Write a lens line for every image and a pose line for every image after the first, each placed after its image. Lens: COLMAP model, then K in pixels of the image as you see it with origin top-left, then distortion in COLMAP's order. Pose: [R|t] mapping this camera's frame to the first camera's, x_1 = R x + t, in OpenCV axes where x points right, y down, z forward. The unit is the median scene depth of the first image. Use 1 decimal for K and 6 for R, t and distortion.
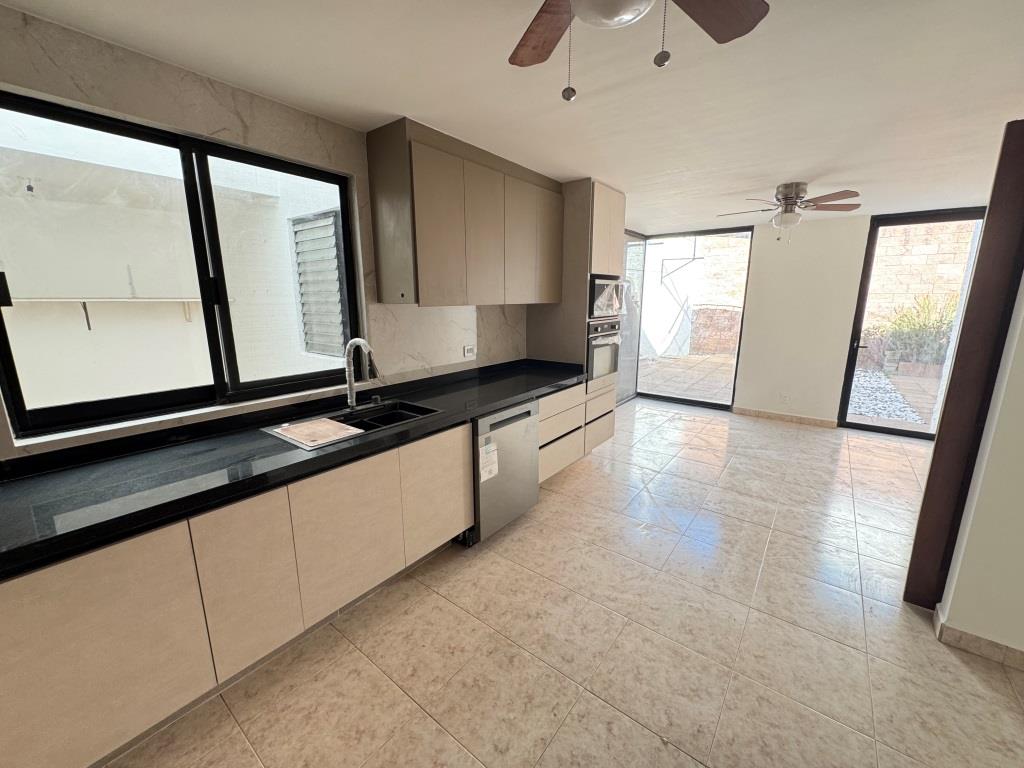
lens RADIAL K [[406.7, 0, 513.4], [0, 406.7, 381.2], [0, 0, 1]] dist [-0.001742, -0.001101]
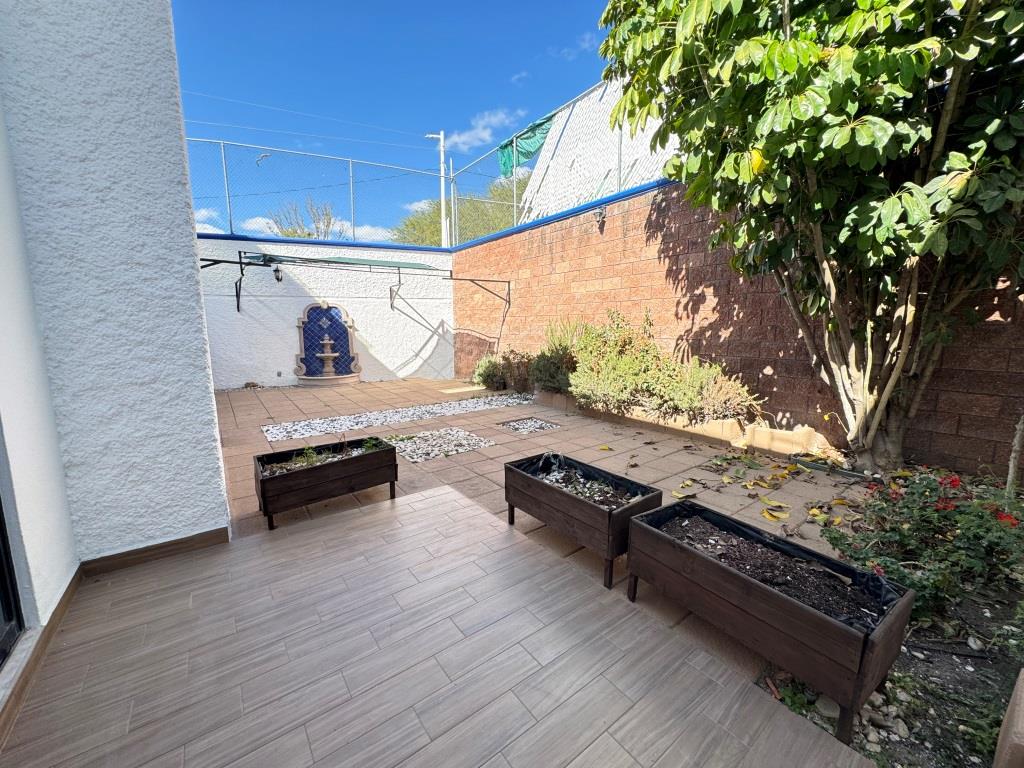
lens RADIAL K [[406.7, 0, 506.4], [0, 406.7, 384.1], [0, 0, 1]] dist [-0.001742, -0.001101]
pose [[0.959528, 0.032648, -0.279715, 4.329145], [-0.047201, 0.997851, -0.045449, -0.059121], [0.277630, 0.056813, 0.959007, 0.384984]]
